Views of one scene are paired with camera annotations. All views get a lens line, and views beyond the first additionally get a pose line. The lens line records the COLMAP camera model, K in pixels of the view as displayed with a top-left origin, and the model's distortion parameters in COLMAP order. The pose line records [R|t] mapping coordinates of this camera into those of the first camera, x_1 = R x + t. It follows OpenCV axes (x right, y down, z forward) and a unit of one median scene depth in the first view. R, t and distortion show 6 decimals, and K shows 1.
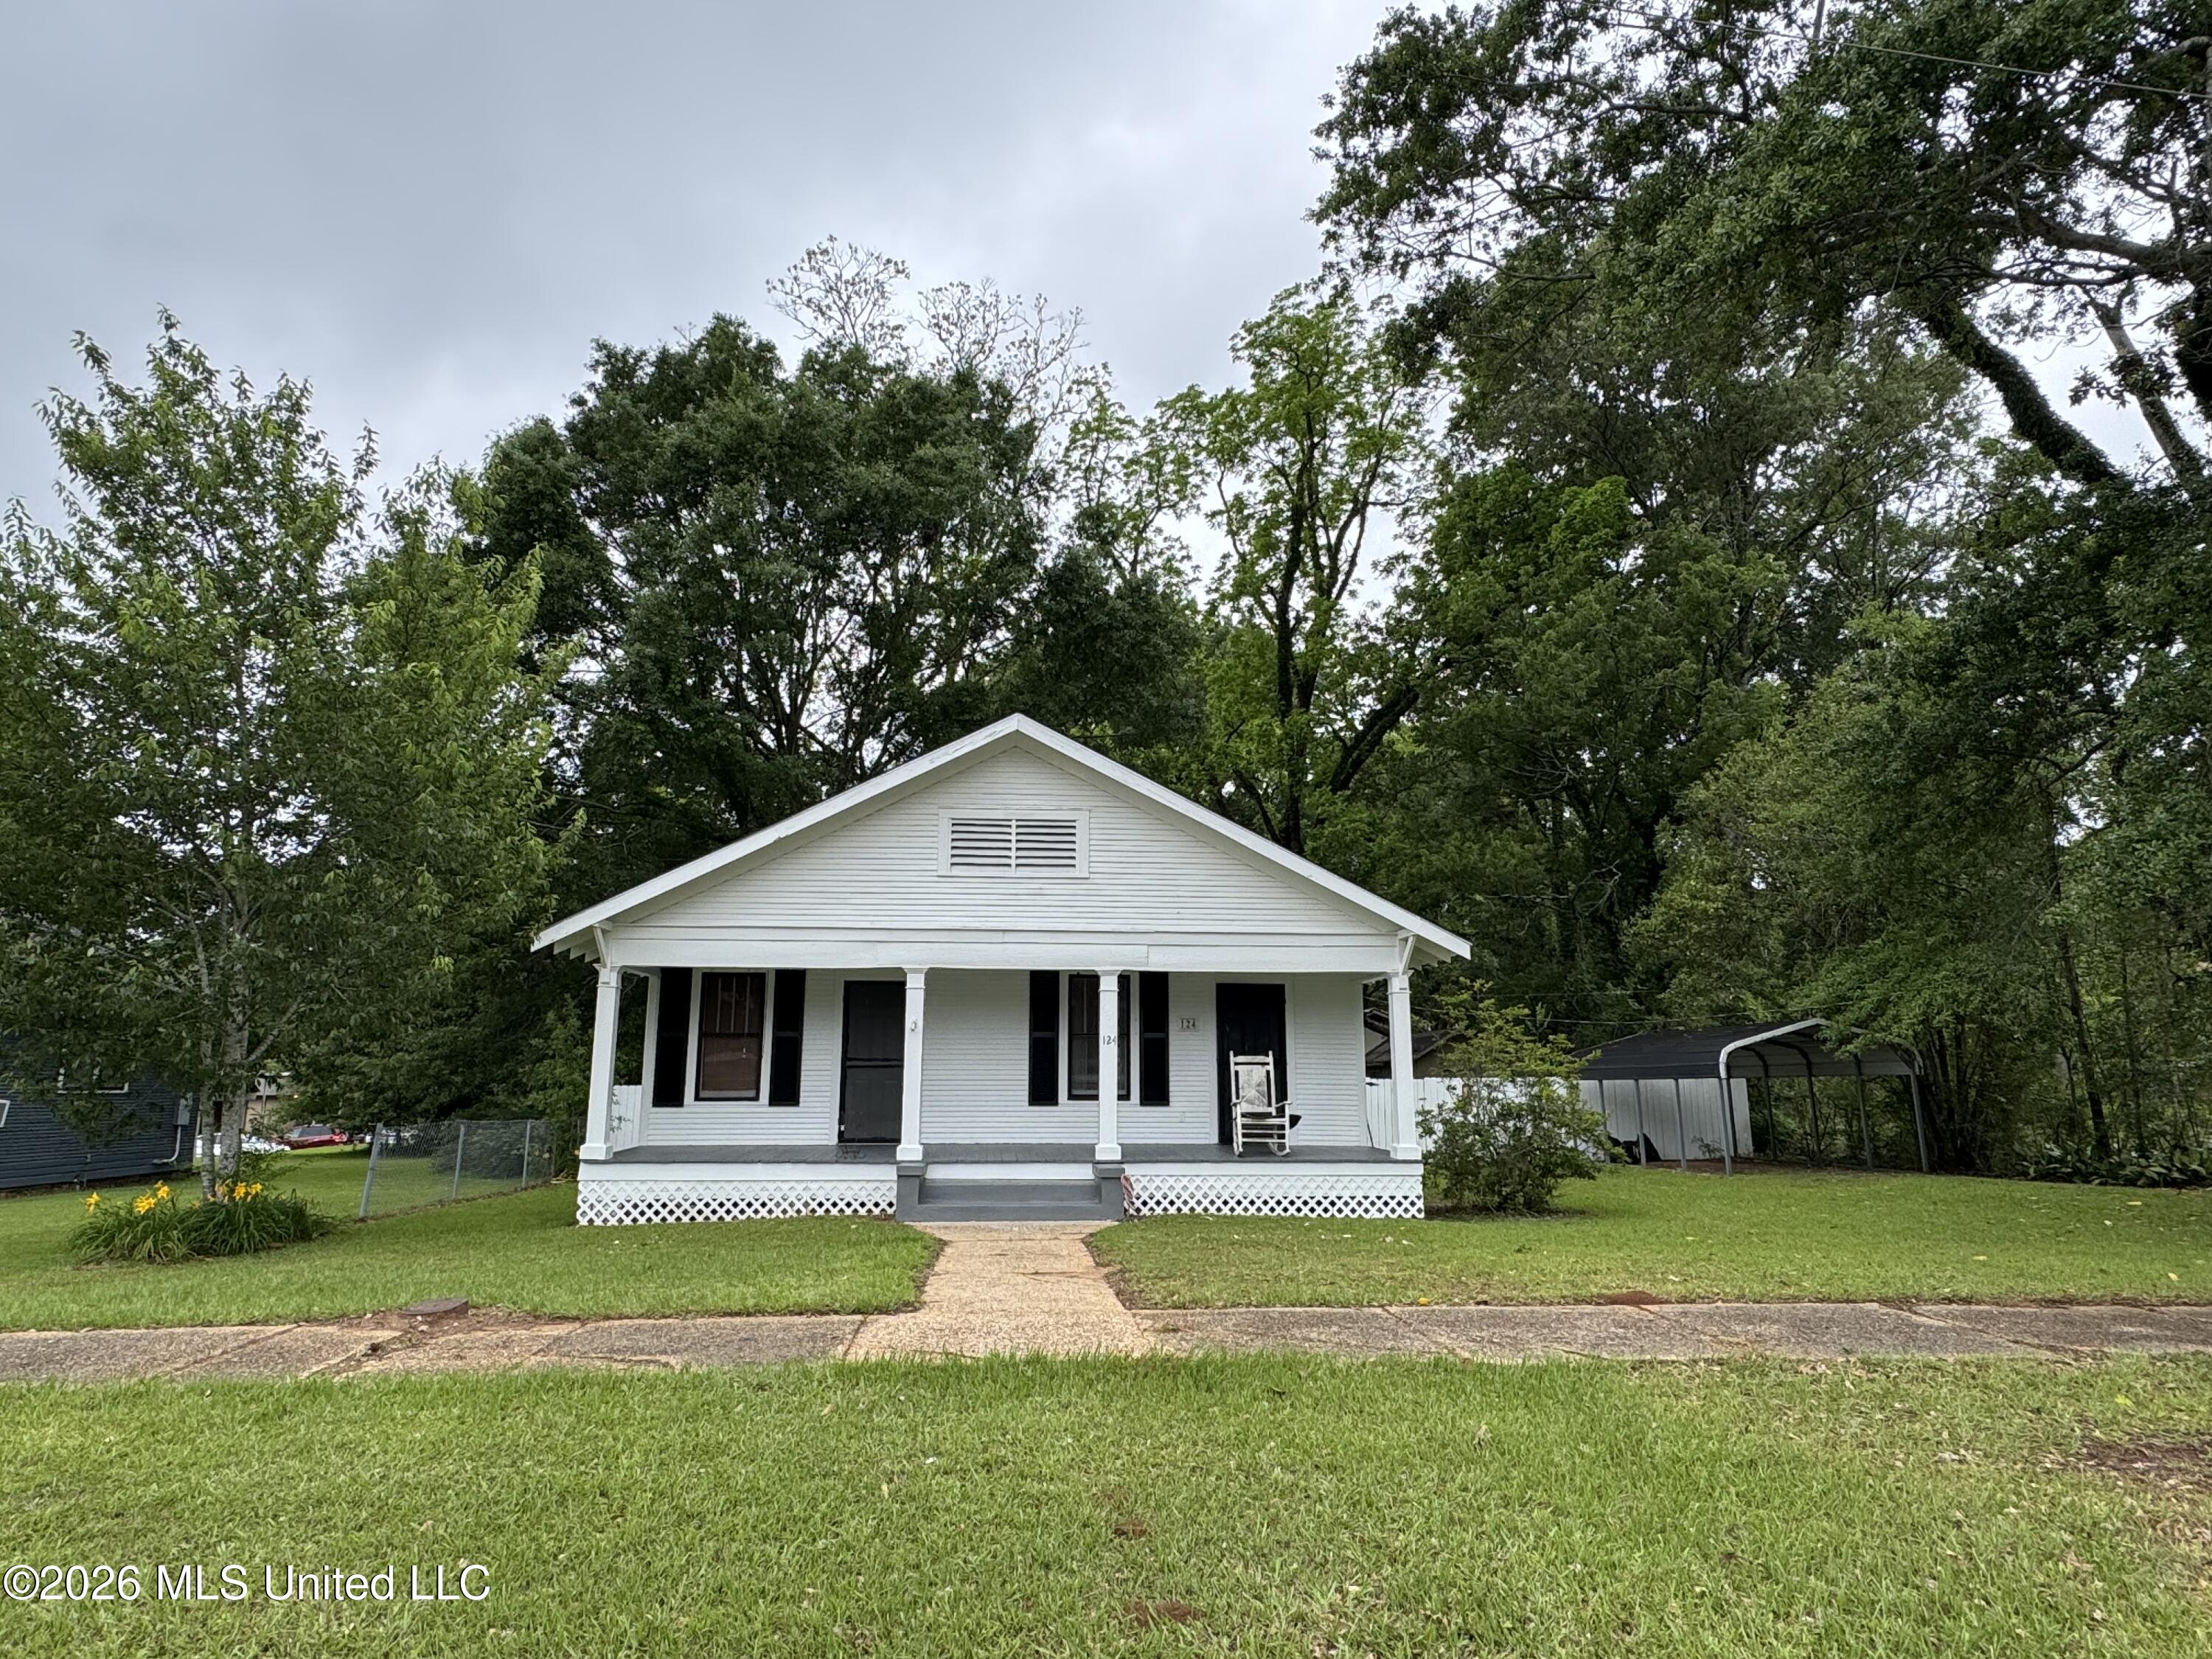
lens RADIAL K [[1340.0, 0, 1101.6], [0, 1340.0, 826.5], [0, 0, 1]] dist [-0.016275, 0.000515]
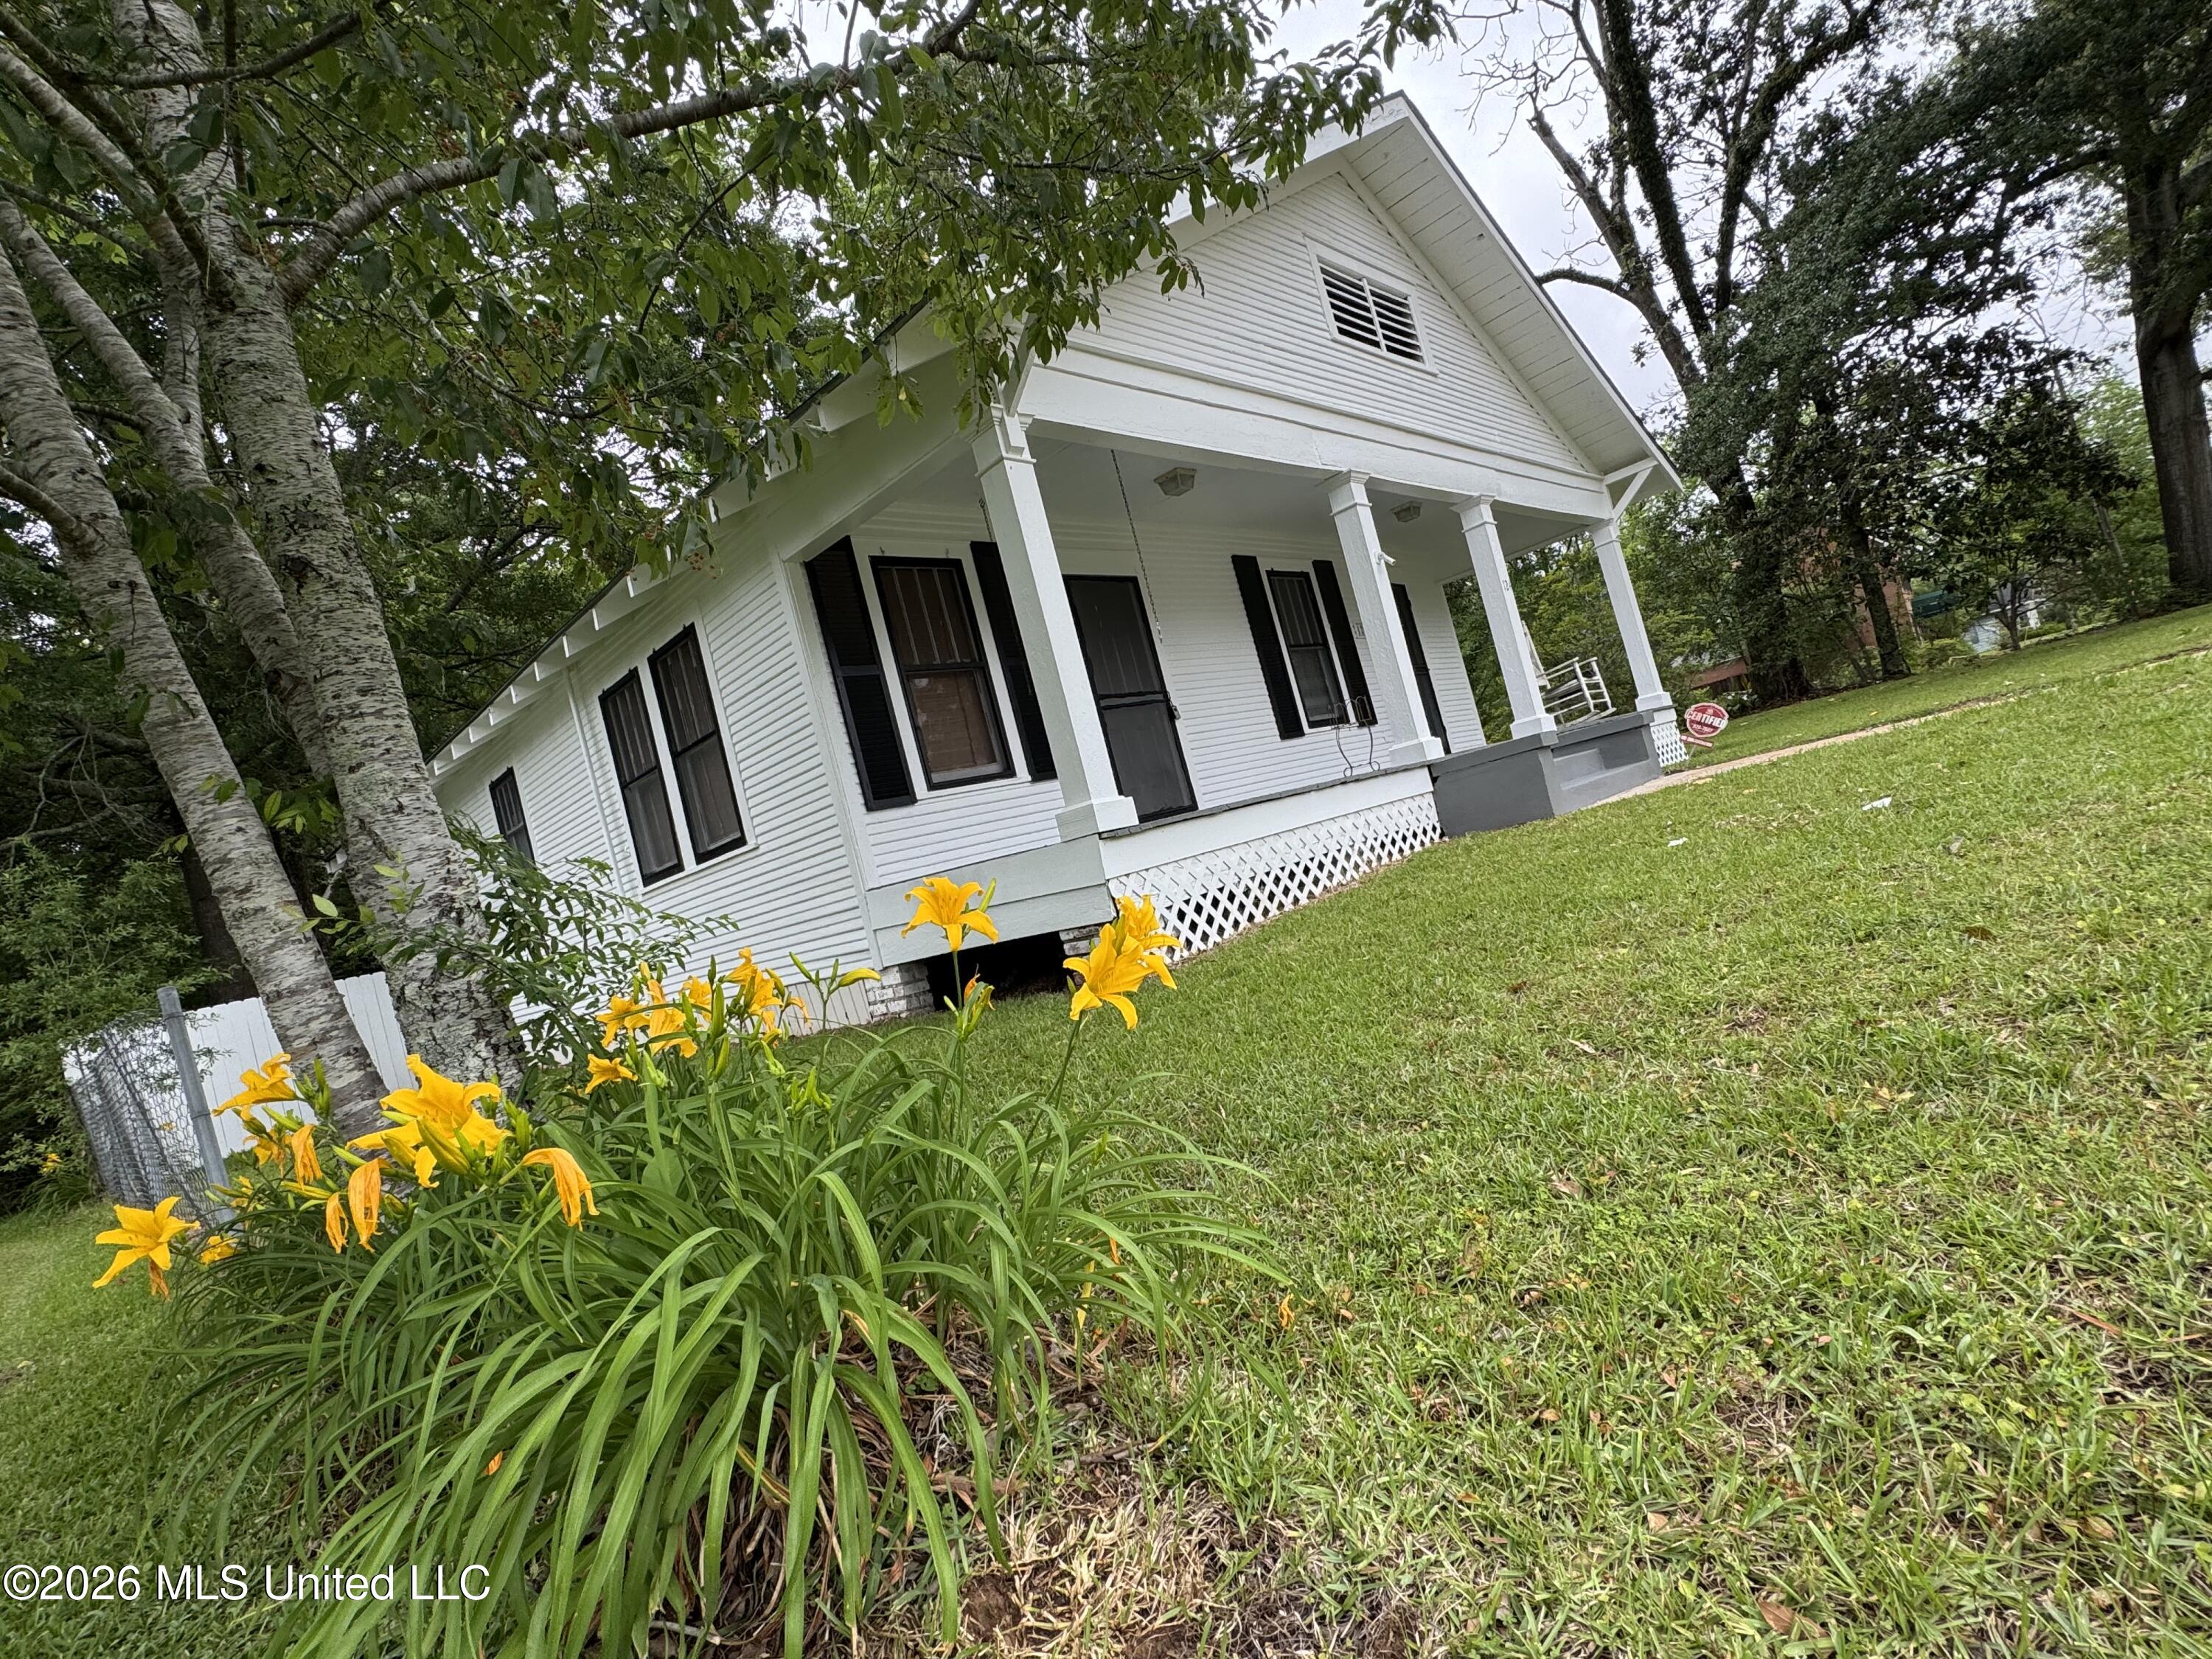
lens RADIAL K [[1089.1, 0, 1106.0], [0, 1089.1, 829.5], [0, 0, 1]] dist [-0.001431, -0.000061]
pose [[0.725768, -0.167022, 0.667356, -0.555397], [0.119271, 0.985939, 0.117044, 0.183037], [-0.677521, -0.005351, 0.735484, 0.651717]]
